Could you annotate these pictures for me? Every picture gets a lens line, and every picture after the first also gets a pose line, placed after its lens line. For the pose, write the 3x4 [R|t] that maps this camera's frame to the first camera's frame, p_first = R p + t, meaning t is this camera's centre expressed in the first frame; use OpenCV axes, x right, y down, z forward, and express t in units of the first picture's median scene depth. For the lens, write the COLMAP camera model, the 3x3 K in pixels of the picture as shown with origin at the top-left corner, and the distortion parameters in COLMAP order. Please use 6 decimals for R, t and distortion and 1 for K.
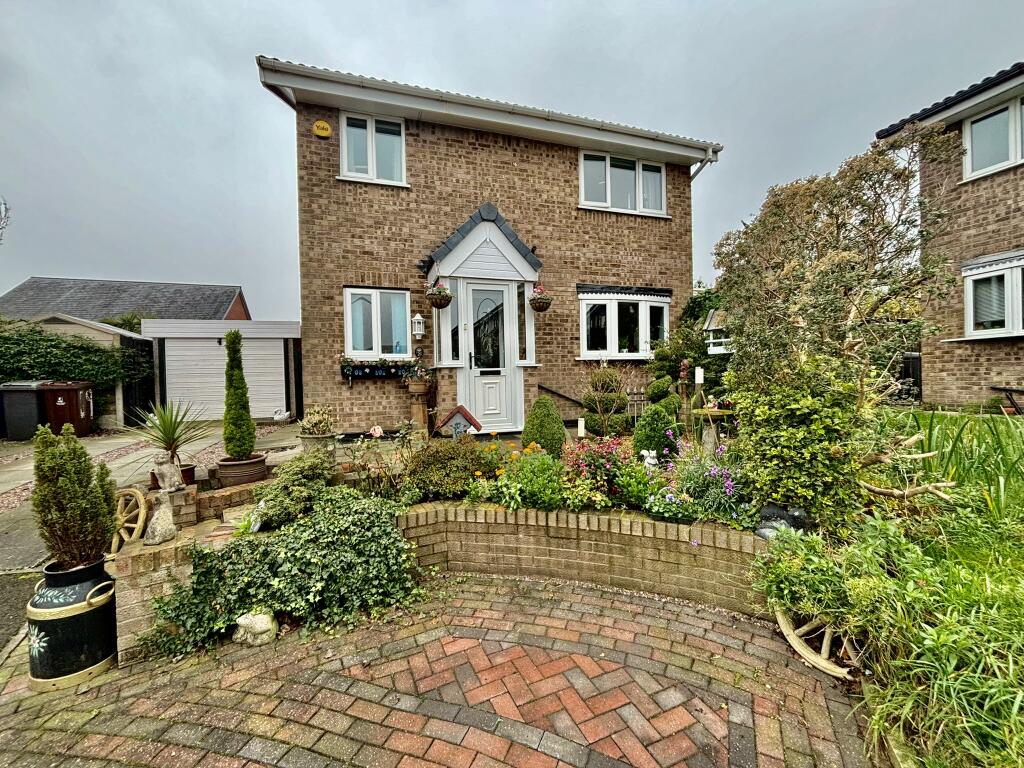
lens RADIAL K [[415.1, 0, 508.7], [0, 415.1, 382.2], [0, 0, 1]] dist [-0.004266, 0.000206]
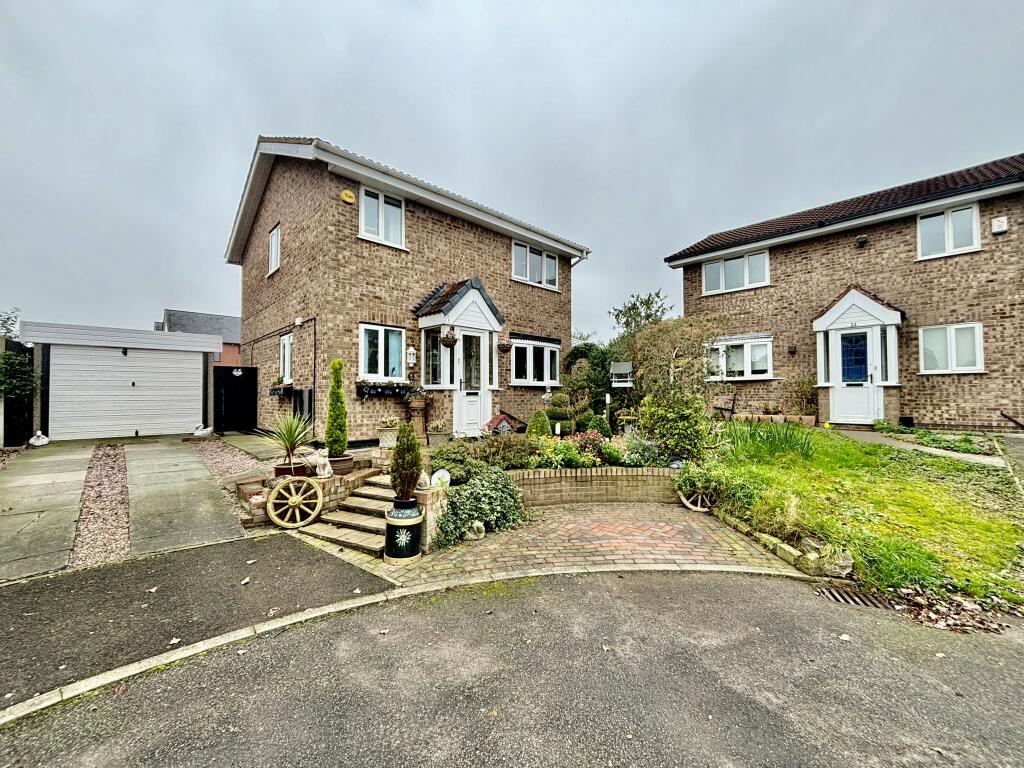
lens RADIAL K [[421.0, 0, 498.0], [0, 421.0, 385.1], [0, 0, 1]] dist [0.000866, -0.000028]
pose [[0.903674, 0.029974, 0.427172, -0.553227], [-0.013929, 0.999077, -0.040637, 0.004148], [-0.427995, 0.030772, 0.903257, -0.319231]]
